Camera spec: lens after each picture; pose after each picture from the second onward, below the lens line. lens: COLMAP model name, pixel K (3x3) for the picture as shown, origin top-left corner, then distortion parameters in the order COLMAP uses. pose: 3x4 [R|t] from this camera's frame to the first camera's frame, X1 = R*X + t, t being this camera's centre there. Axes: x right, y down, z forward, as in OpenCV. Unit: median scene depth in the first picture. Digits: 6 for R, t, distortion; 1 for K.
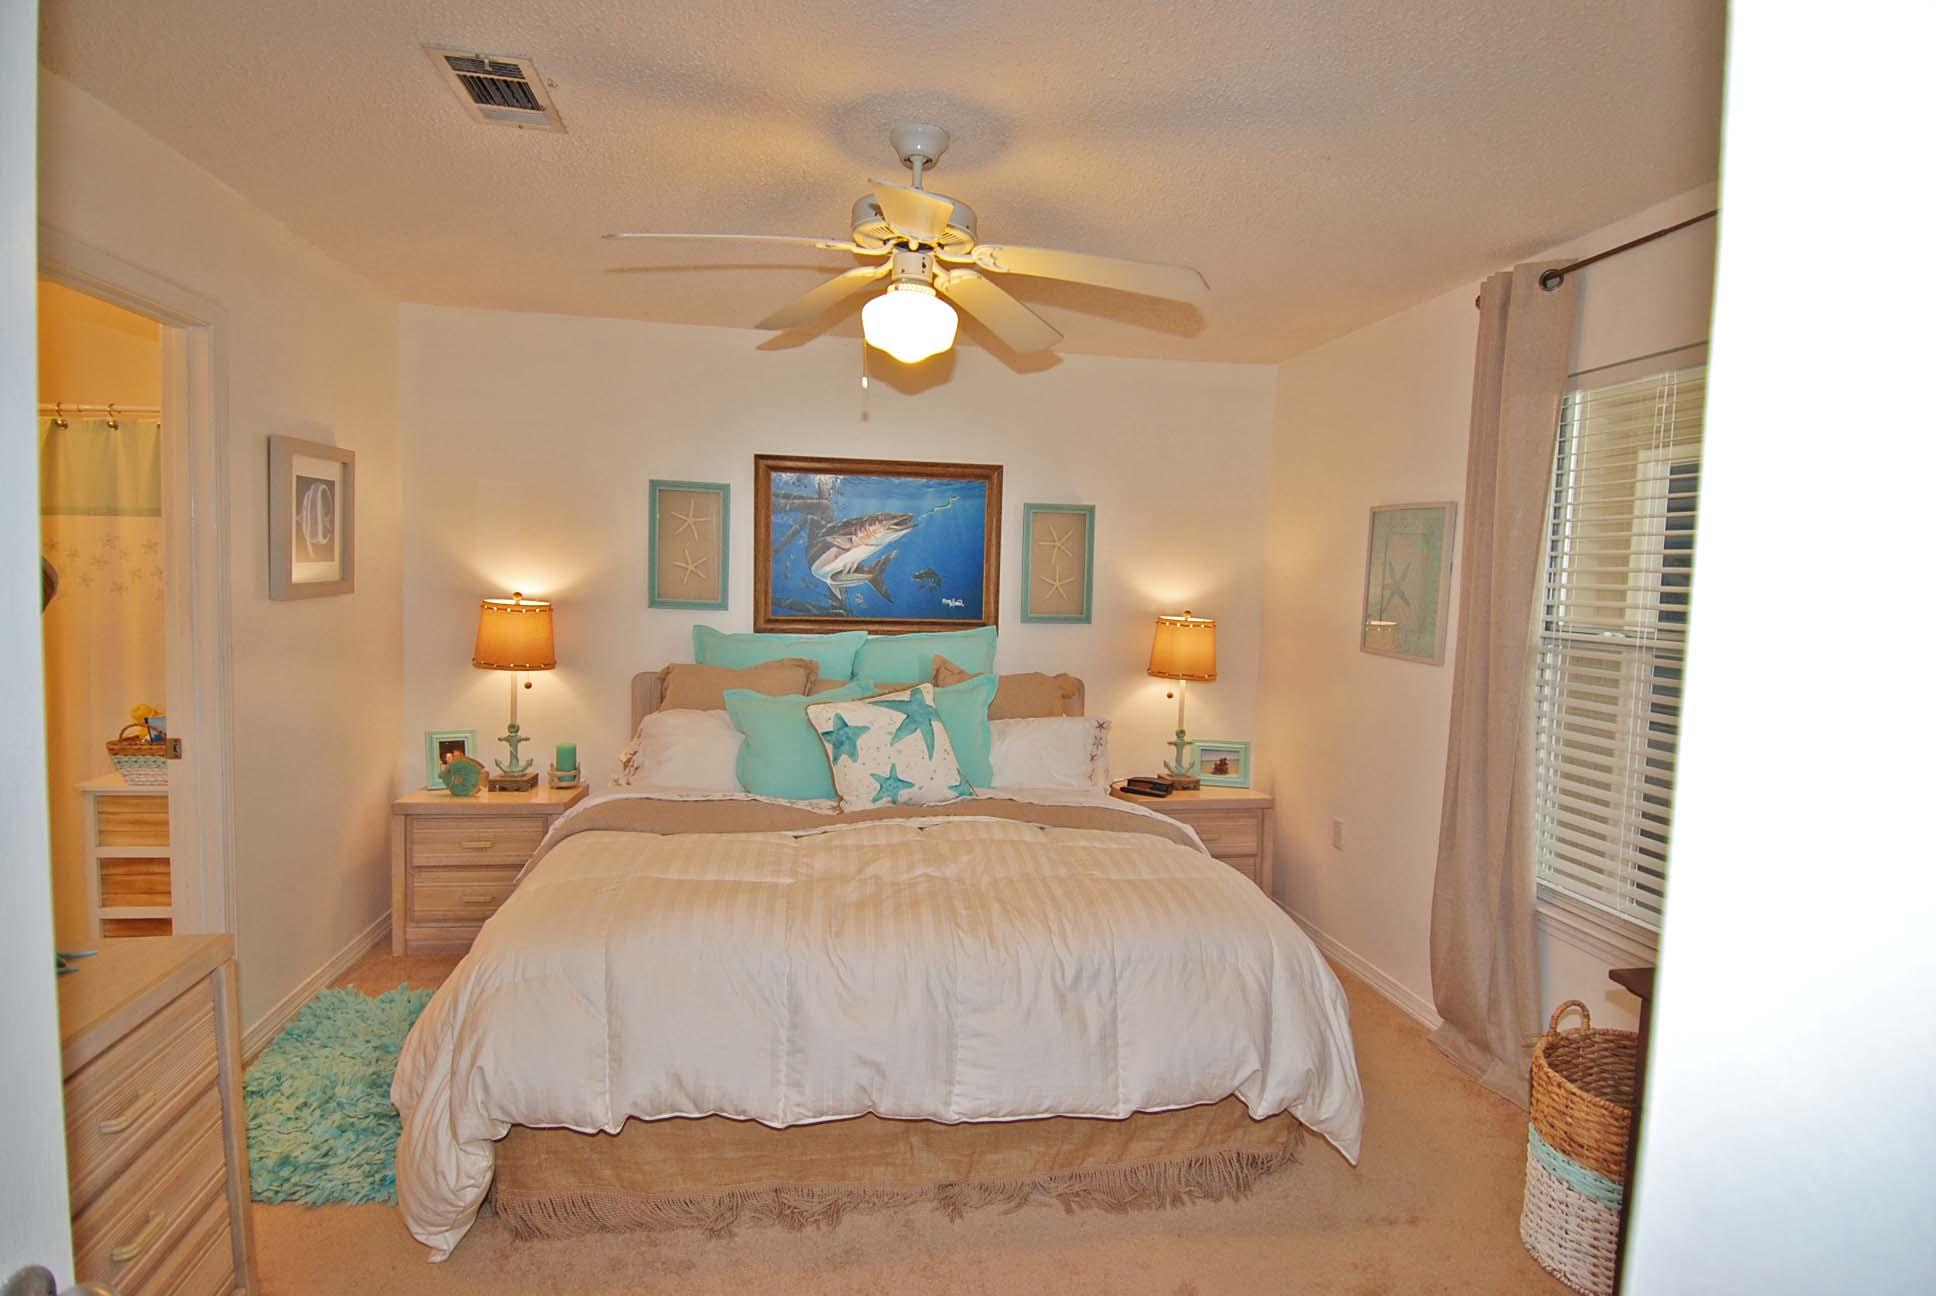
lens RADIAL K [[972.5, 0, 936.3], [0, 972.5, 639.4], [0, 0, 1]] dist [-0.000351, -0.000414]
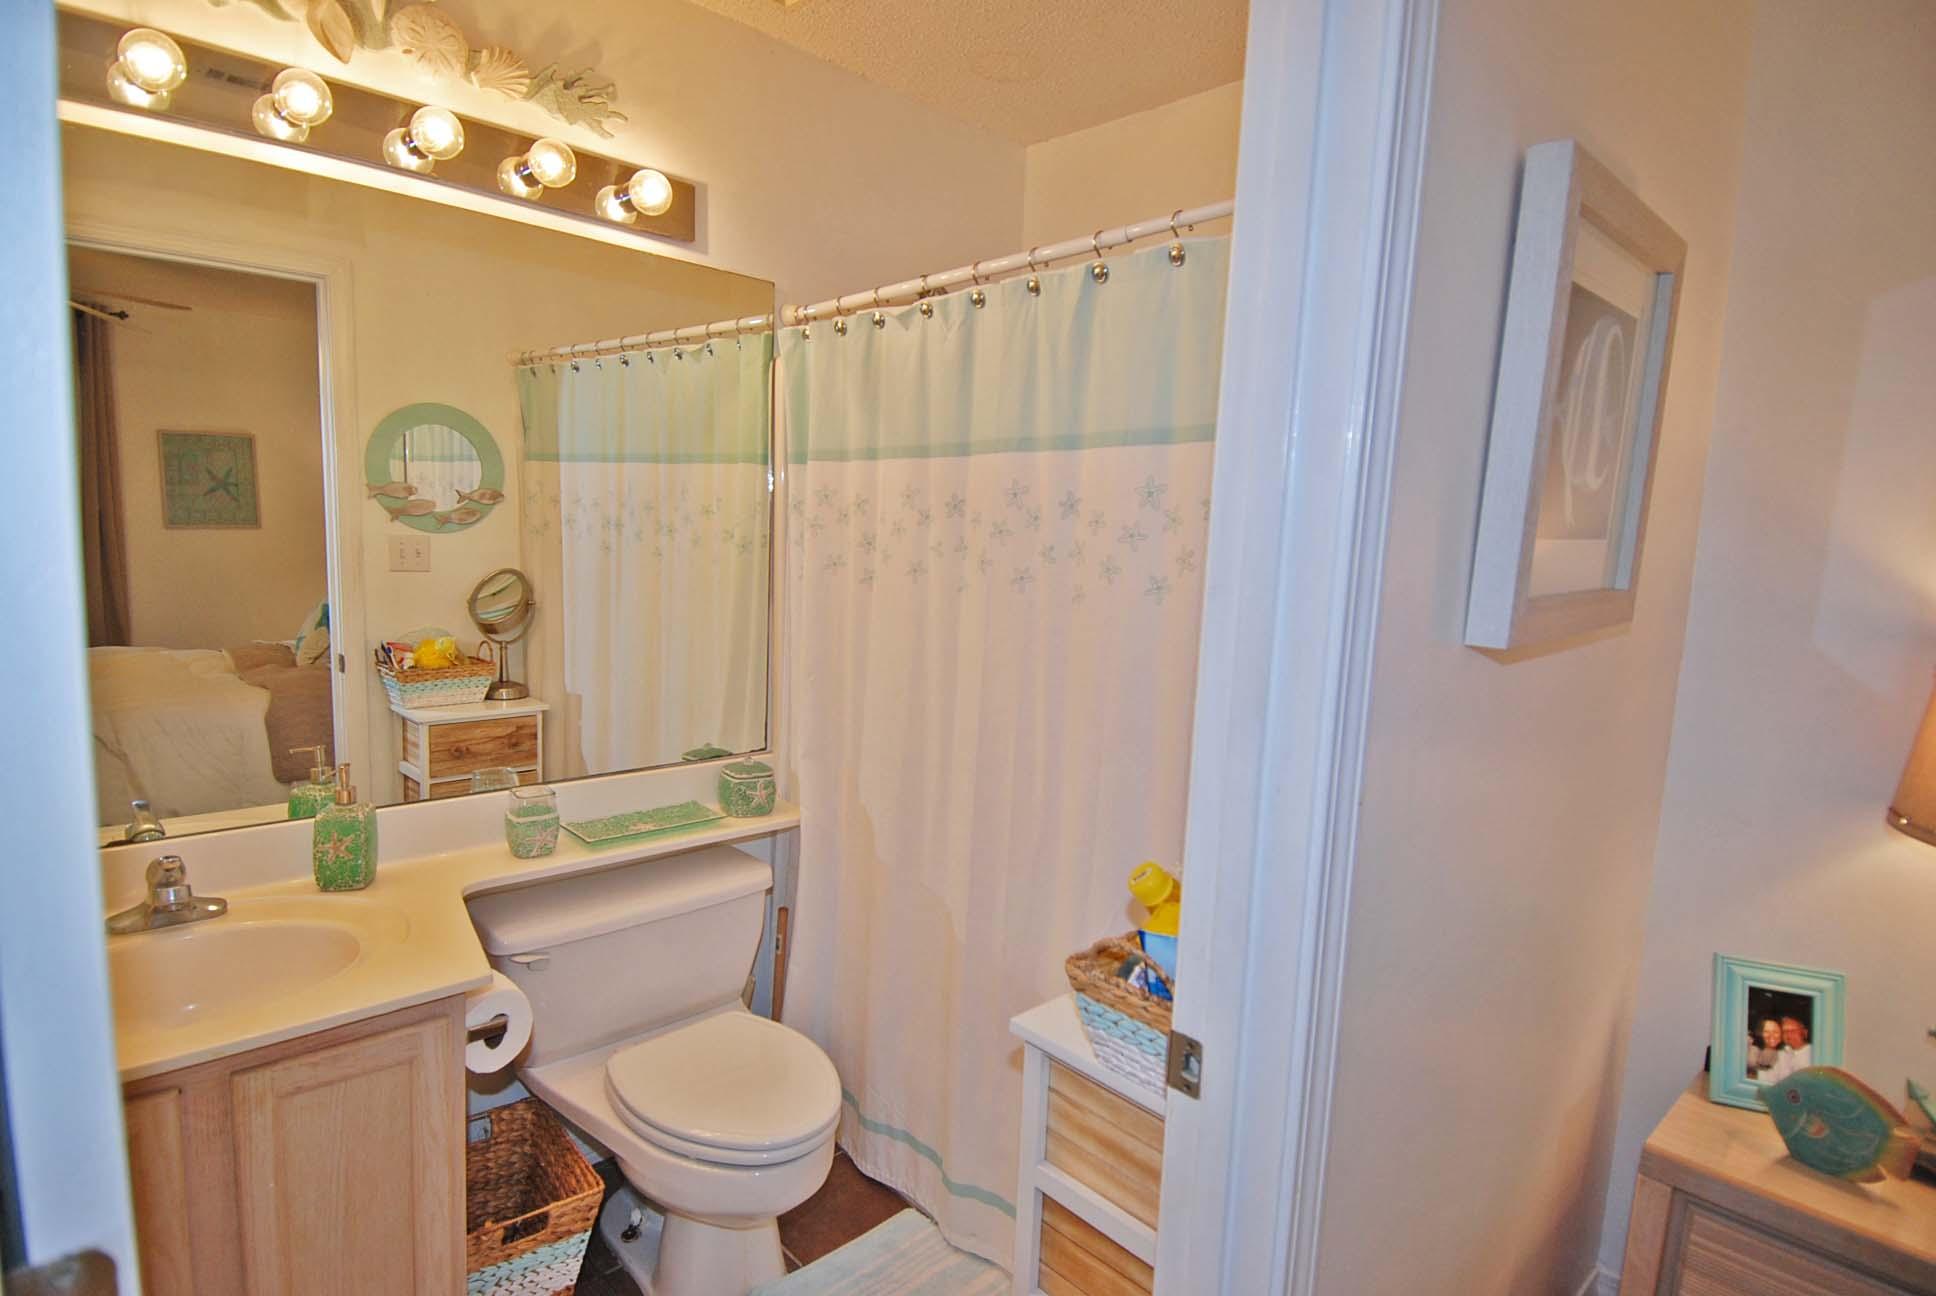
lens RADIAL K [[972.5, 0, 936.3], [0, 972.5, 639.4], [0, 0, 1]] dist [-0.000351, -0.000414]
pose [[0.543197, 0.095221, -0.834188, -0.474311], [-0.083965, 0.994728, 0.058871, -0.045894], [0.835396, 0.038063, 0.548329, 0.622309]]
